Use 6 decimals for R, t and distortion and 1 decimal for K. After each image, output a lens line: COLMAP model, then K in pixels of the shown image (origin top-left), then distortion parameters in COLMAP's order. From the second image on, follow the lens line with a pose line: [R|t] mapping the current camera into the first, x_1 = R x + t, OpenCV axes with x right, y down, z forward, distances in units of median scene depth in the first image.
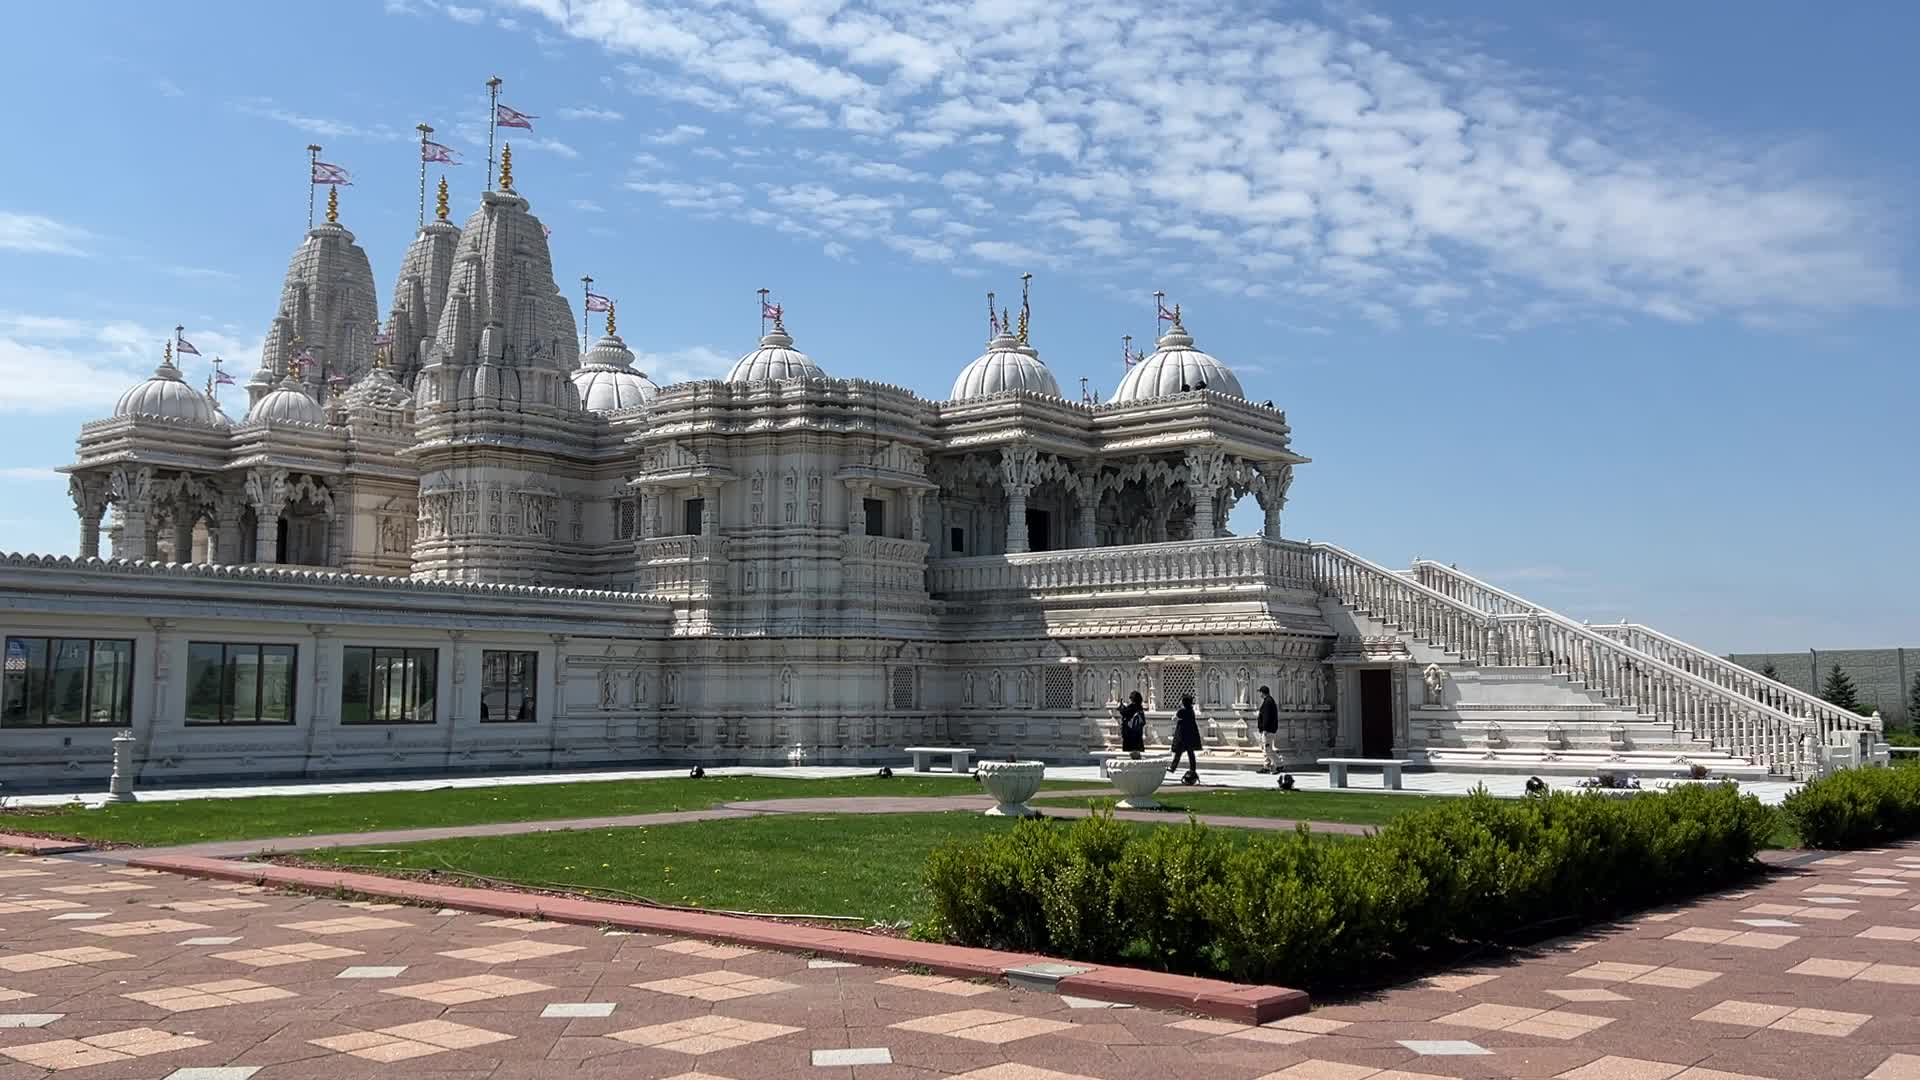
lens RADIAL K [[1632.0, 0, 960.0], [0, 1632.0, 540.0], [0, 0, 1]] dist [0.181883, -0.431014]
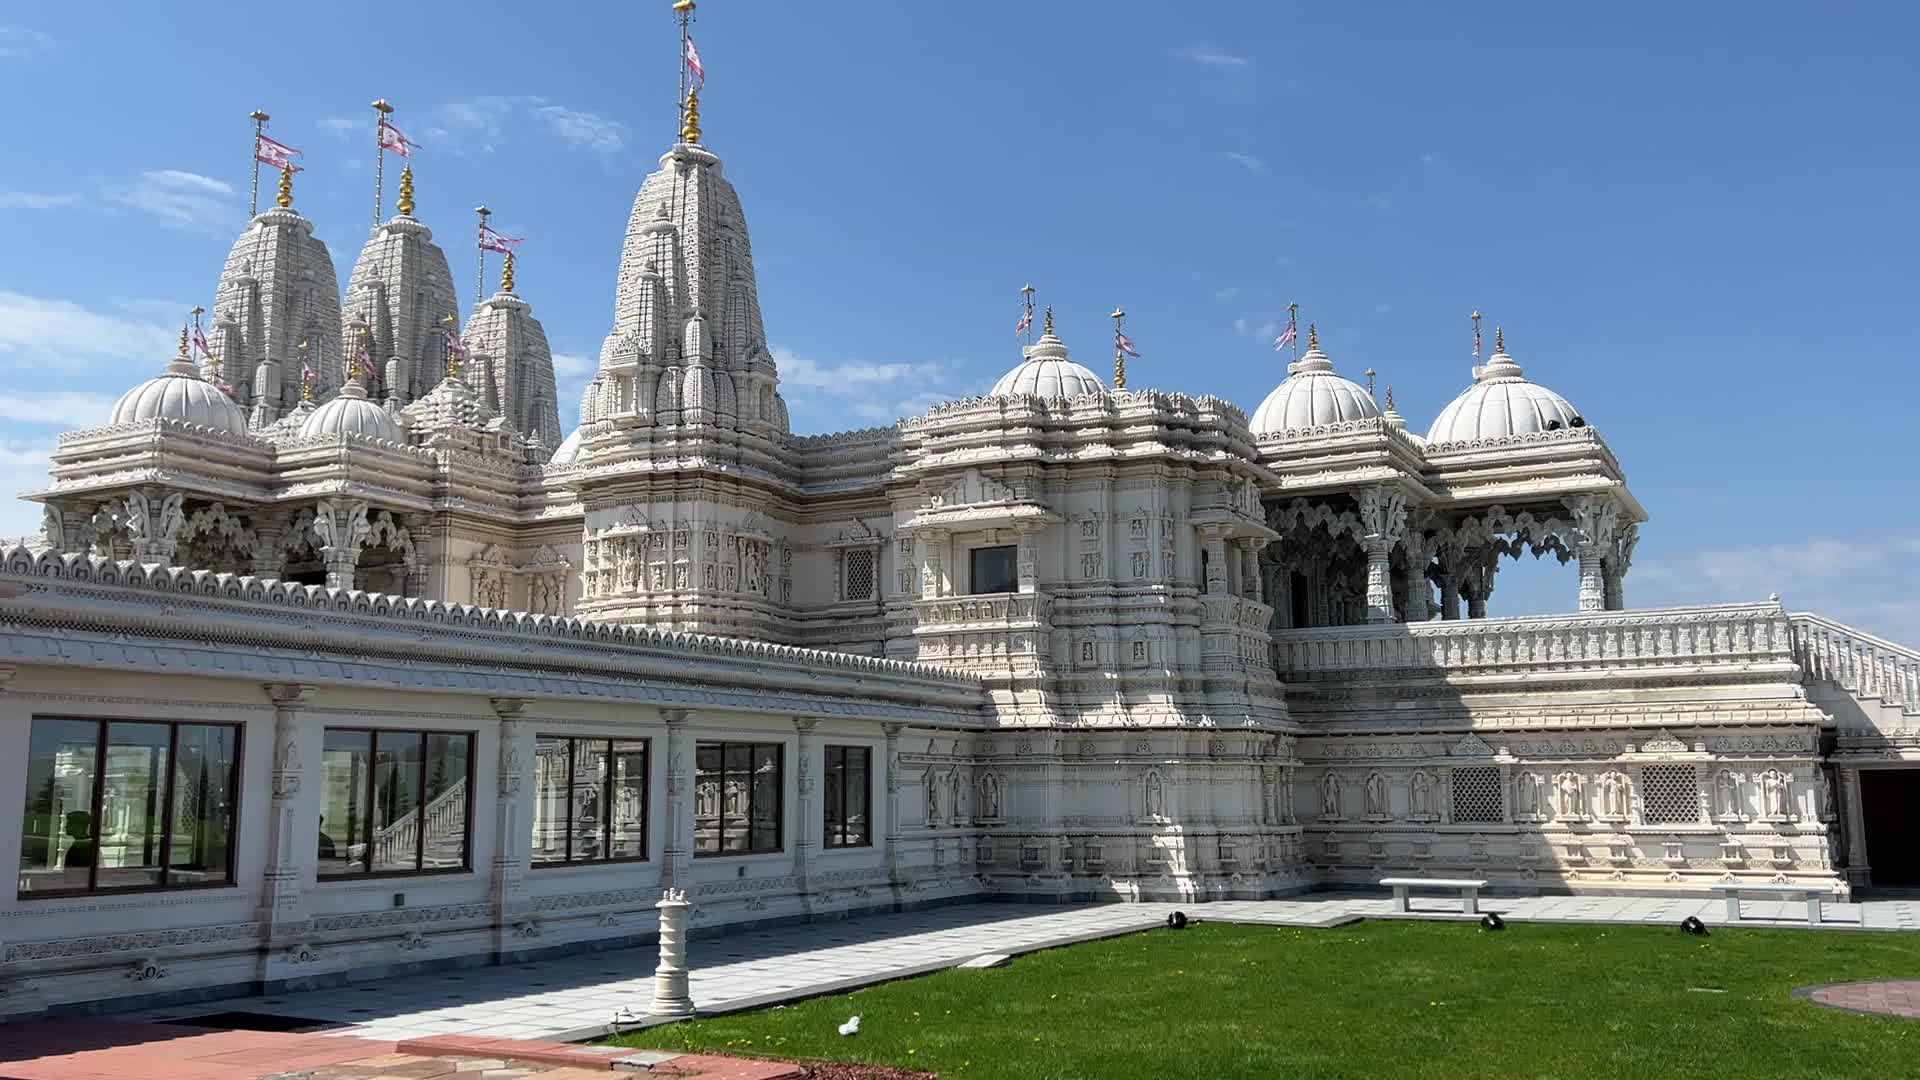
lens RADIAL K [[1638.1, 0, 960.0], [0, 1638.1, 540.0], [0, 0, 1]] dist [0.178981, -0.436250]
pose [[0.981797, 0.020346, 0.188841, -0.330647], [-0.009842, 0.998360, -0.056395, 0.015720], [-0.189678, 0.053510, 0.980387, 0.257530]]
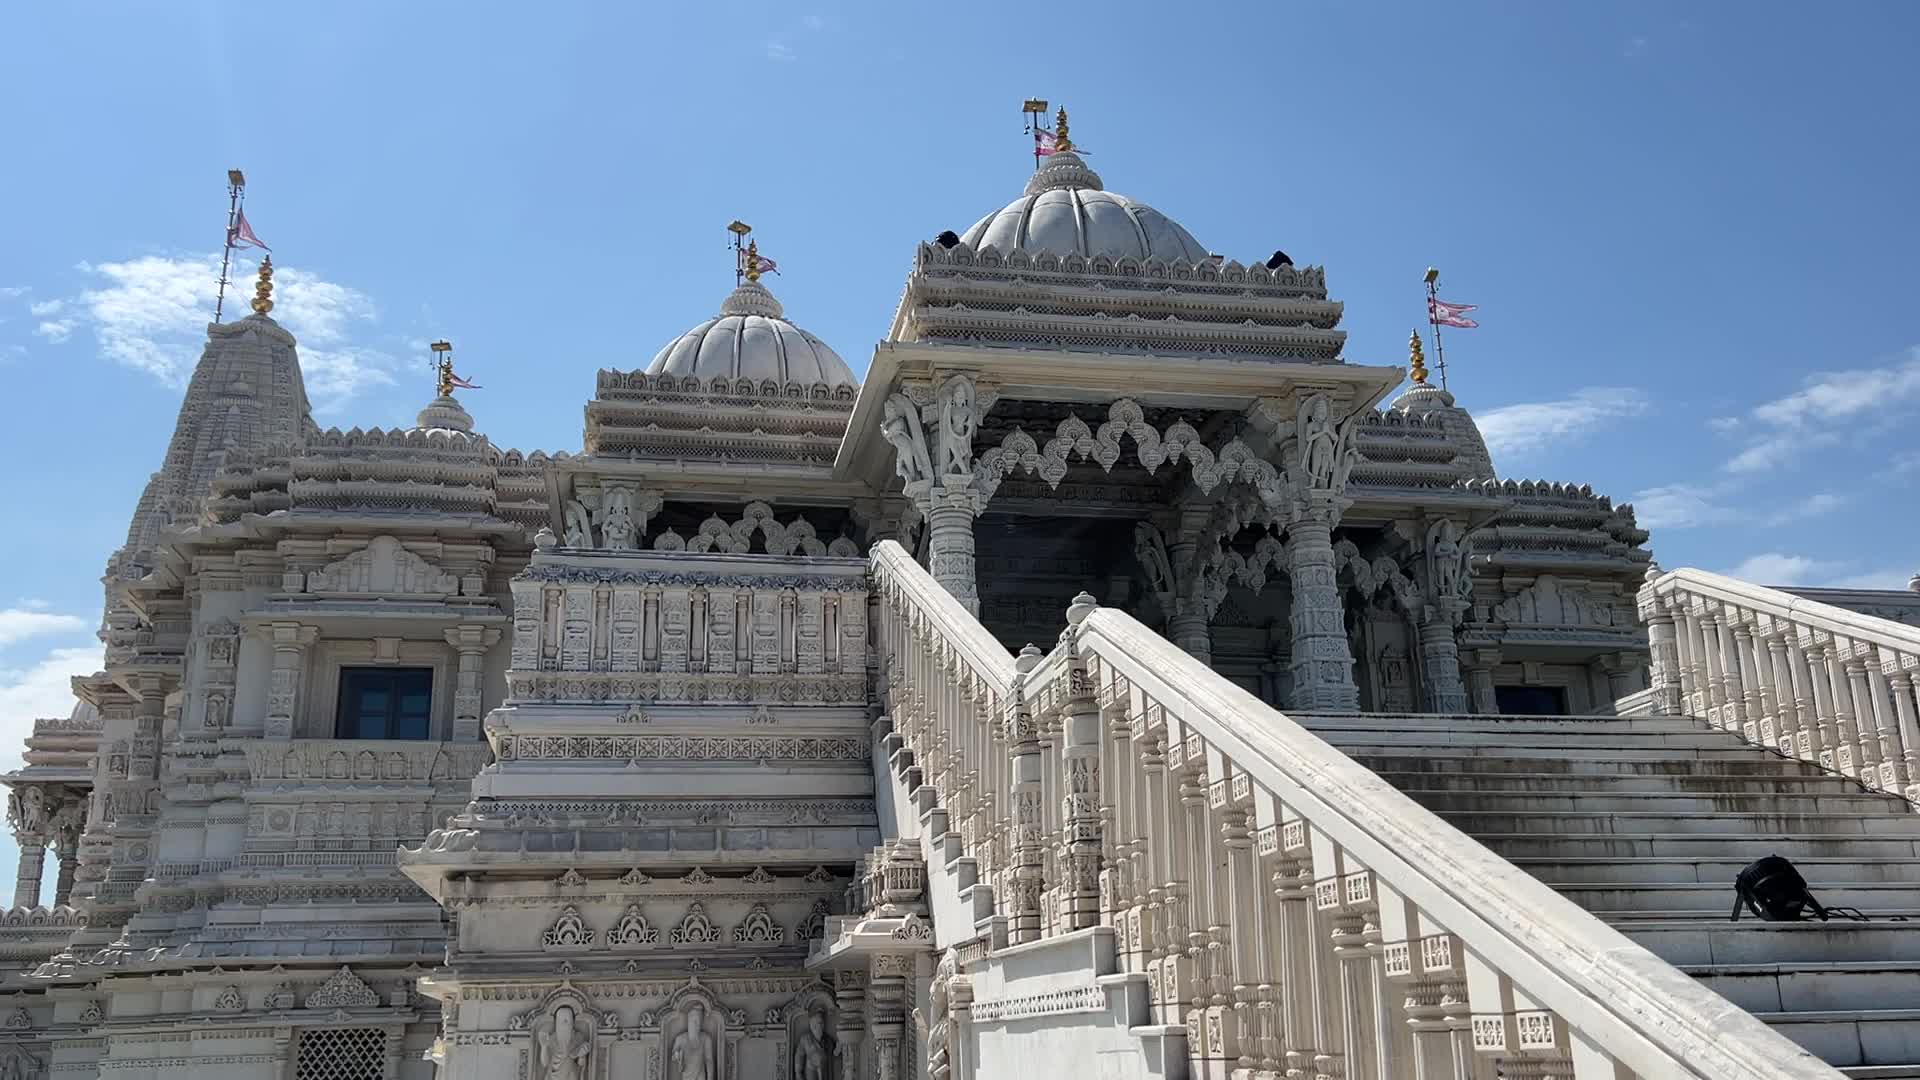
lens RADIAL K [[1638.1, 0, 960.0], [0, 1638.1, 540.0], [0, 0, 1]] dist [0.178981, -0.436250]
pose [[0.765531, -0.210037, -0.608150, 0.392811], [0.090610, 0.970989, -0.221292, 0.064500], [0.636987, 0.114302, 0.762354, 0.751948]]
